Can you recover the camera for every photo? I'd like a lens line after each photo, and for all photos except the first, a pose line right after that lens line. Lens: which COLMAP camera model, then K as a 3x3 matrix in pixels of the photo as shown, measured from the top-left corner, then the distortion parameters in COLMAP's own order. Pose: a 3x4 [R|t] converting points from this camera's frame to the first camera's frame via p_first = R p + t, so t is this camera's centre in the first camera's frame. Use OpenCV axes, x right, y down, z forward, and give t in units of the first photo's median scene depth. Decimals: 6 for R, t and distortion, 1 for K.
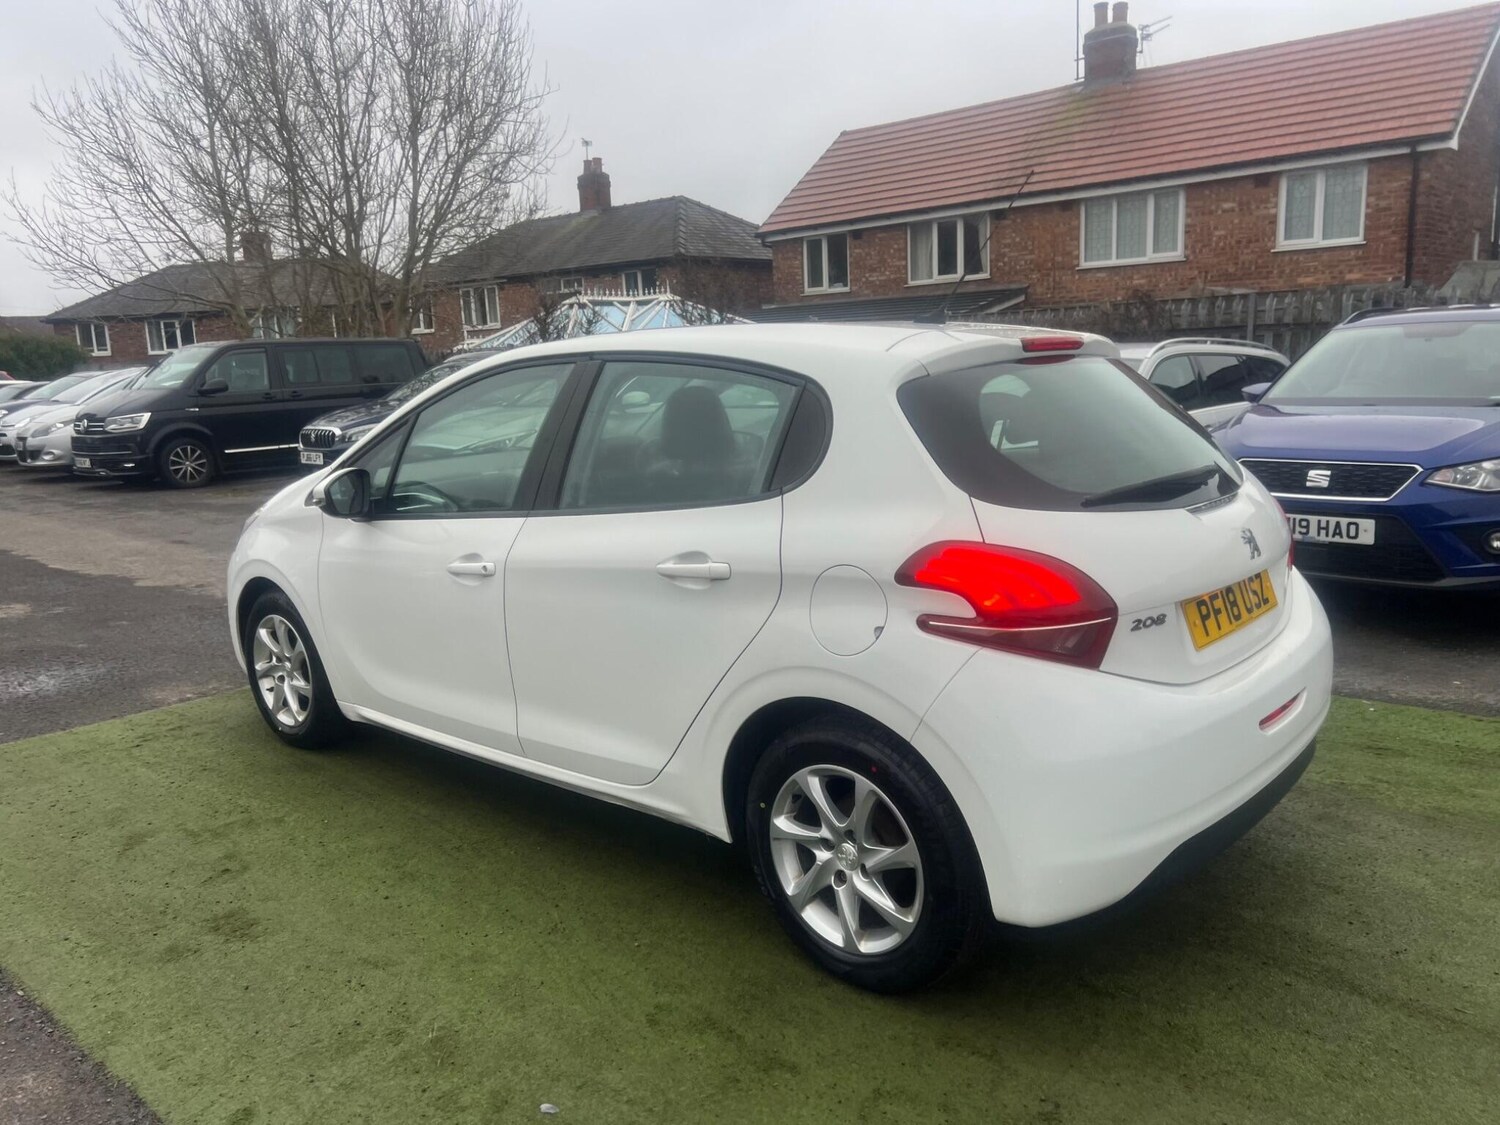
lens RADIAL K [[1137.6, 0, 747.1], [0, 1137.6, 561.0], [0, 0, 1]] dist [0.053528, -0.056461]
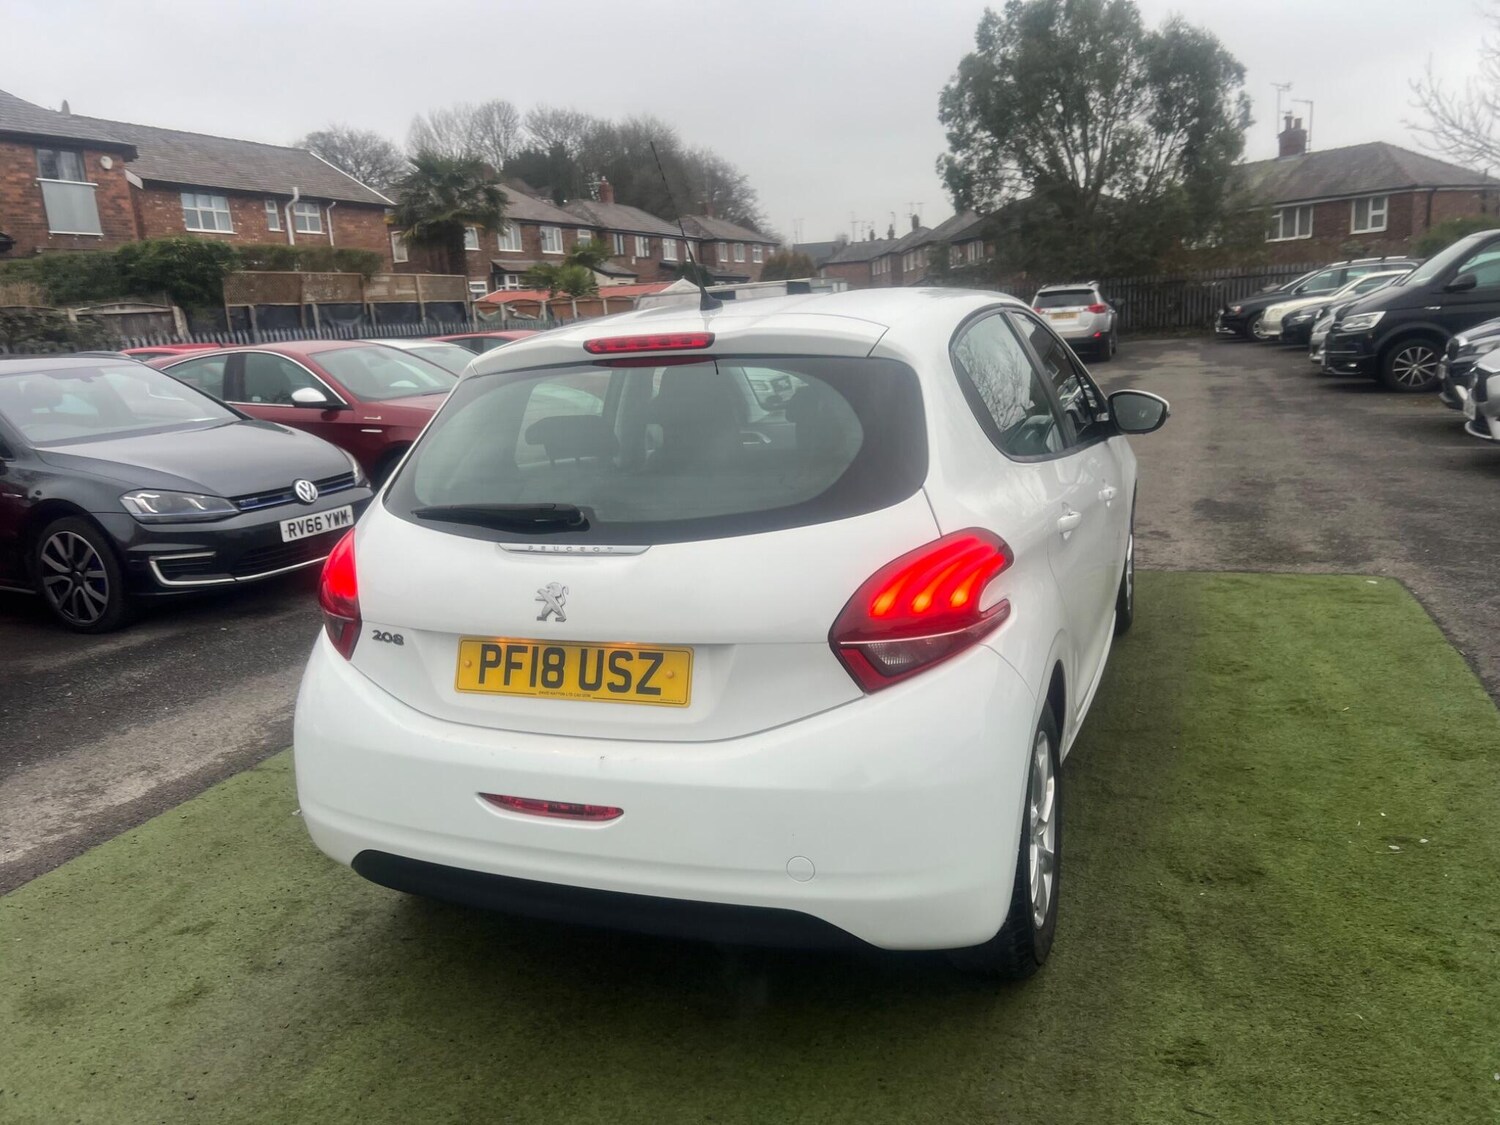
lens RADIAL K [[1135.1, 0, 750.0], [0, 1135.1, 562.5], [0, 0, 1]] dist [0.058527, -0.061791]
pose [[0.346947, 0.213662, -0.913223, 0.753077], [-0.114739, 0.976061, 0.184772, -0.130181], [0.930840, 0.040676, 0.363157, 0.502094]]
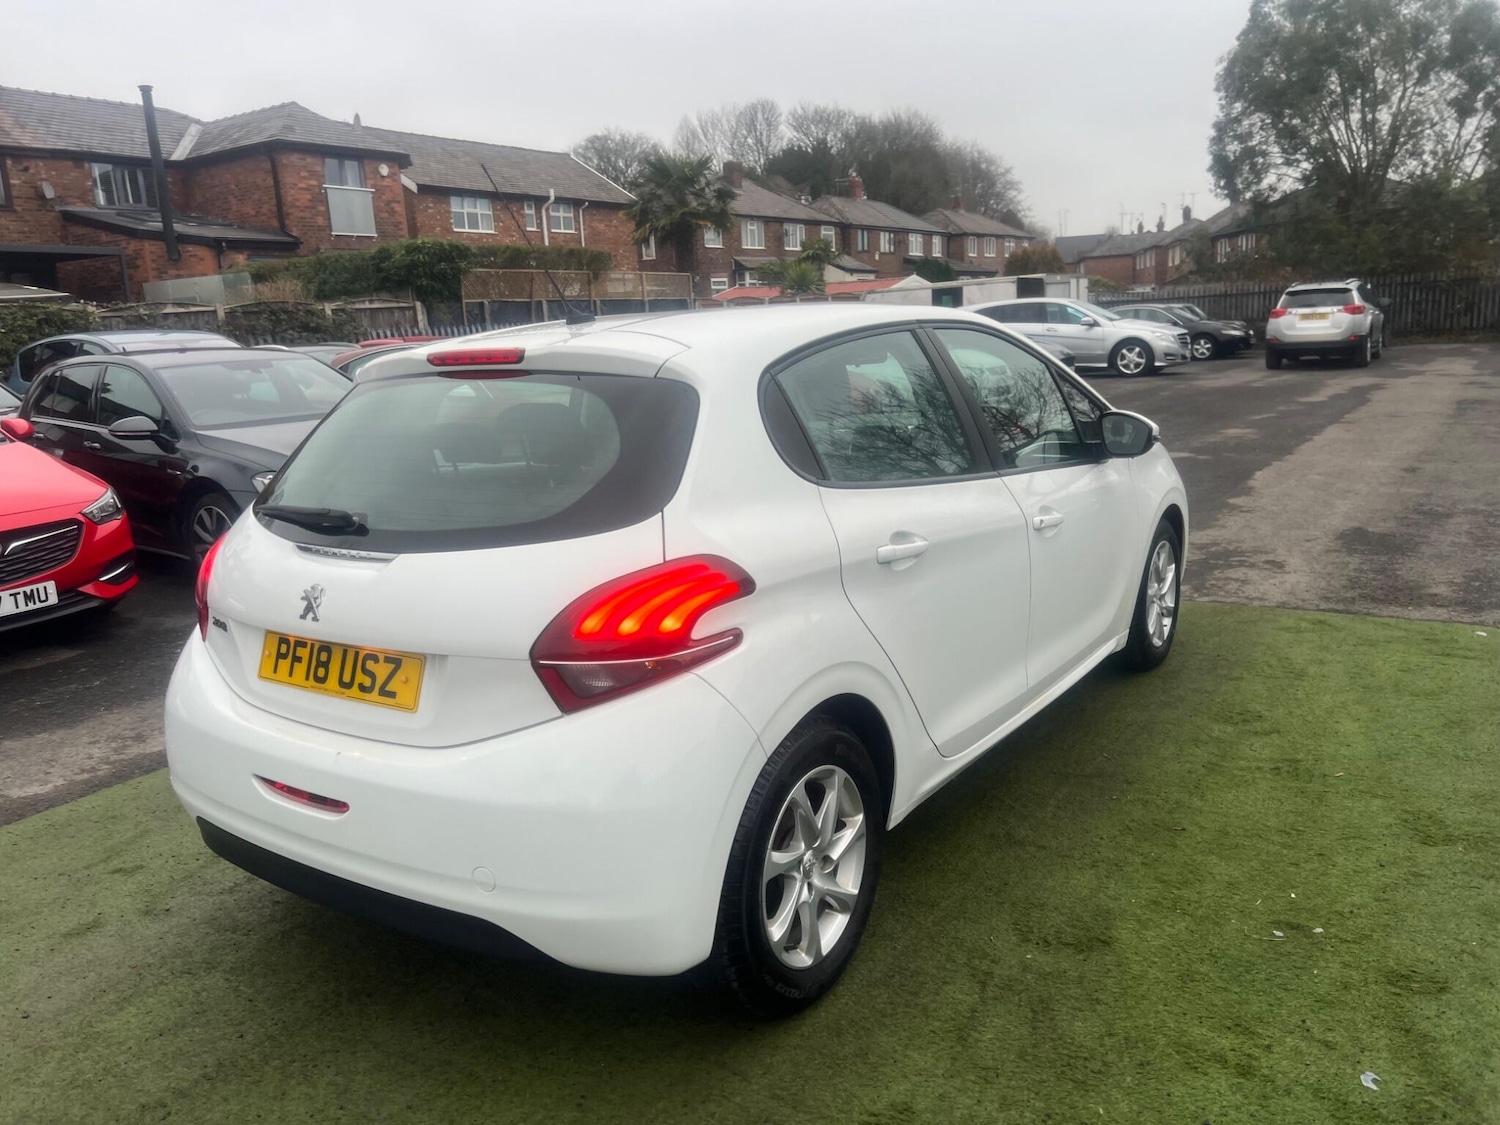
lens RADIAL K [[1137.6, 0, 747.1], [0, 1137.6, 561.0], [0, 0, 1]] dist [0.053528, -0.056461]
pose [[0.128919, 0.230044, -0.964603, 0.807076], [-0.127049, 0.968536, 0.214002, -0.169925], [0.983483, 0.094963, 0.154090, 0.720631]]
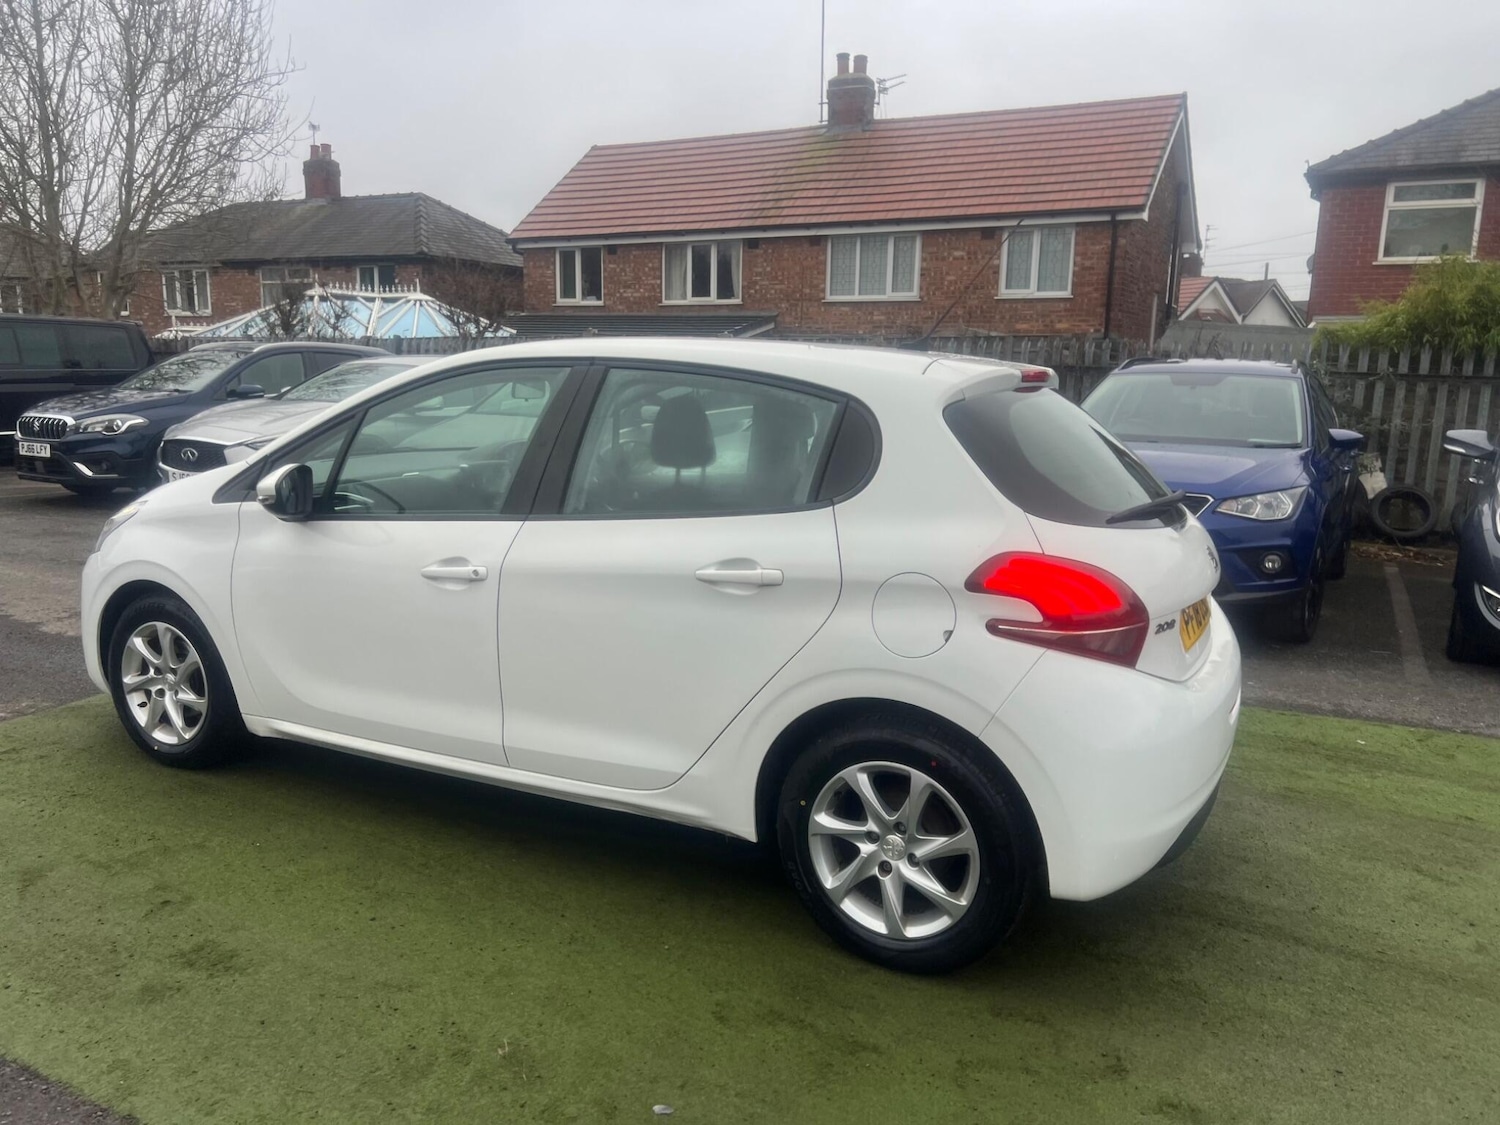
lens RADIAL K [[1135.1, 0, 750.0], [0, 1135.1, 562.5], [0, 0, 1]] dist [0.058527, -0.061791]
pose [[0.967759, 0.015548, 0.251399, -0.180477], [-0.012705, 0.999836, -0.012929, 0.005375], [-0.251558, 0.009318, 0.967797, 0.003162]]
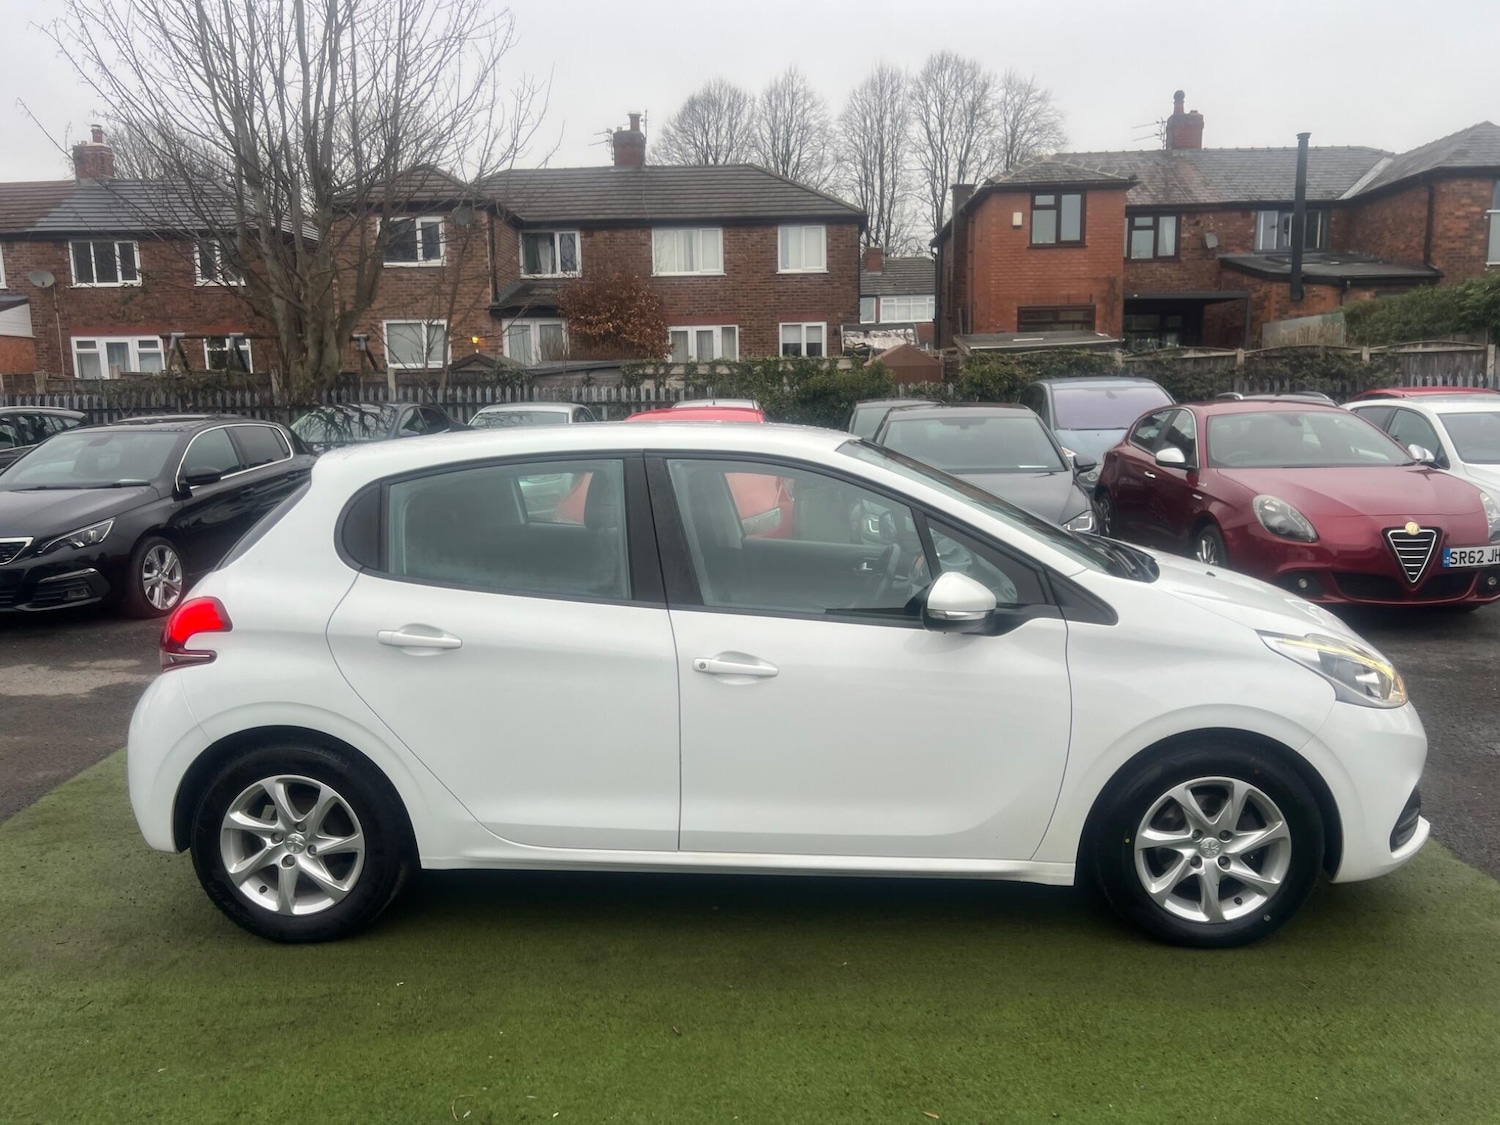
lens RADIAL K [[1137.6, 0, 747.1], [0, 1137.6, 561.0], [0, 0, 1]] dist [0.053528, -0.056461]
pose [[-0.780279, 0.138112, -0.609991, 0.508002], [-0.066387, 0.951513, 0.300358, -0.339832], [0.621898, 0.274859, -0.733277, 1.553335]]
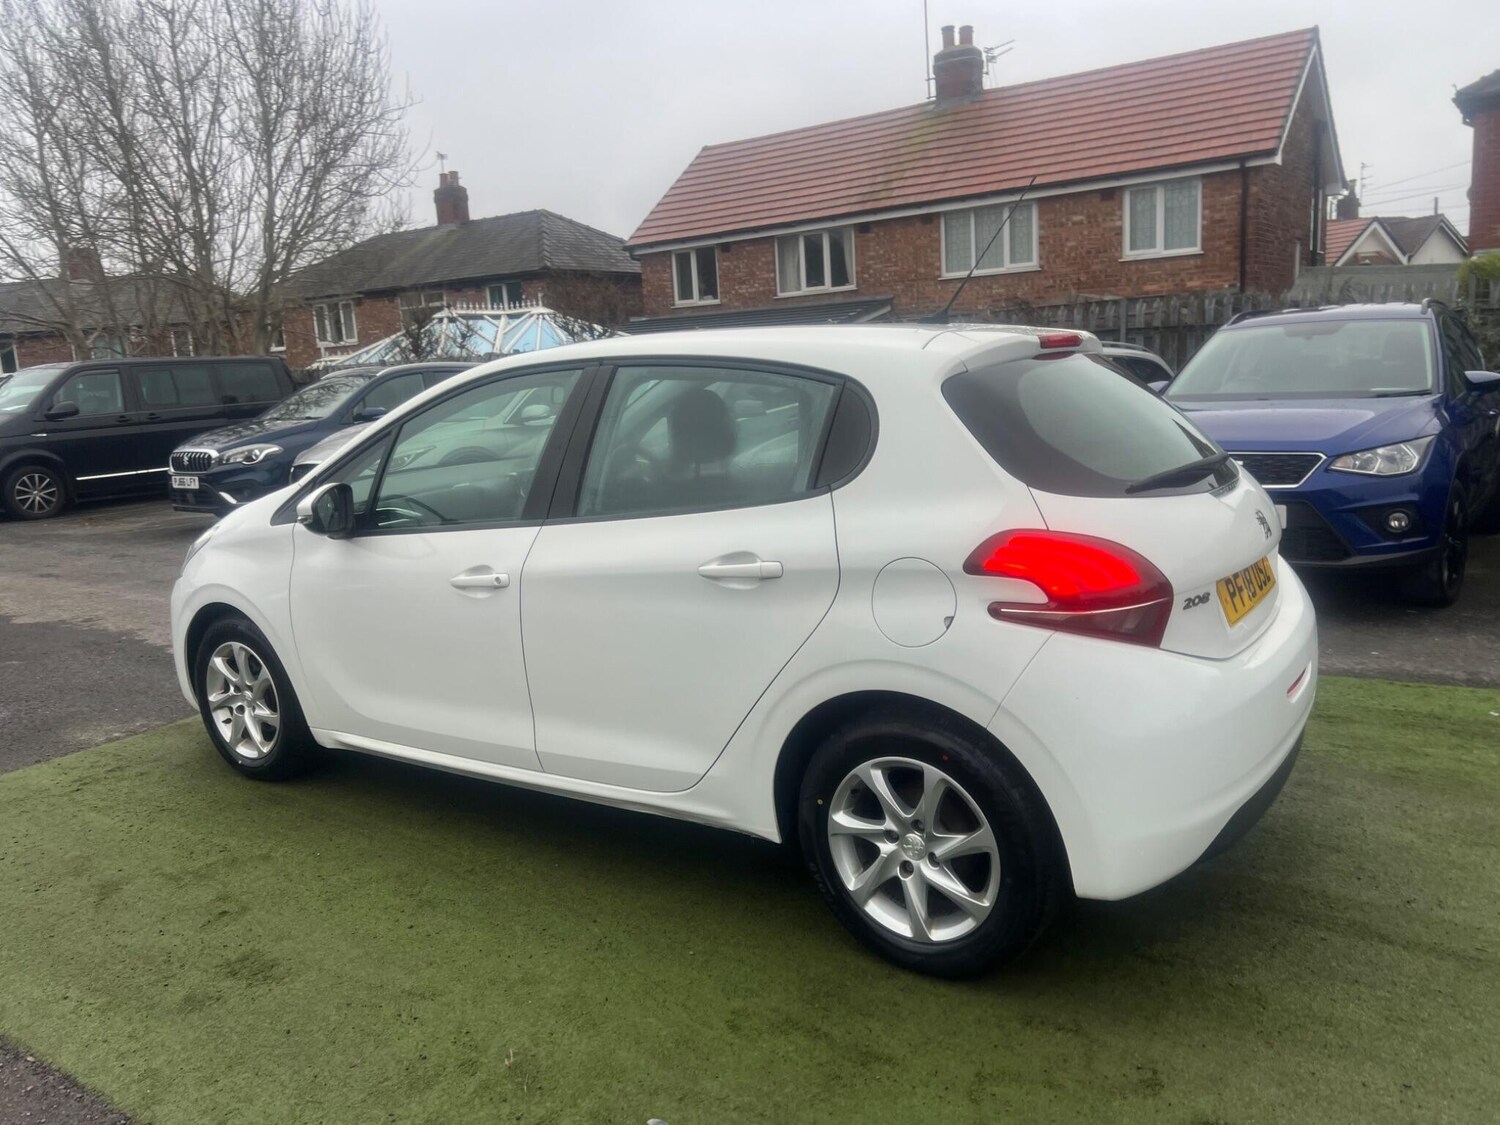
lens RADIAL K [[1134.6, 0, 746.3], [0, 1134.6, 547.7], [0, 0, 1]] dist [0.061279, -0.066007]
pose [[0.991755, -0.037889, 0.122416, -0.099882], [0.040567, 0.998987, -0.019458, 0.004729], [-0.121555, 0.024264, 0.992288, 0.005305]]
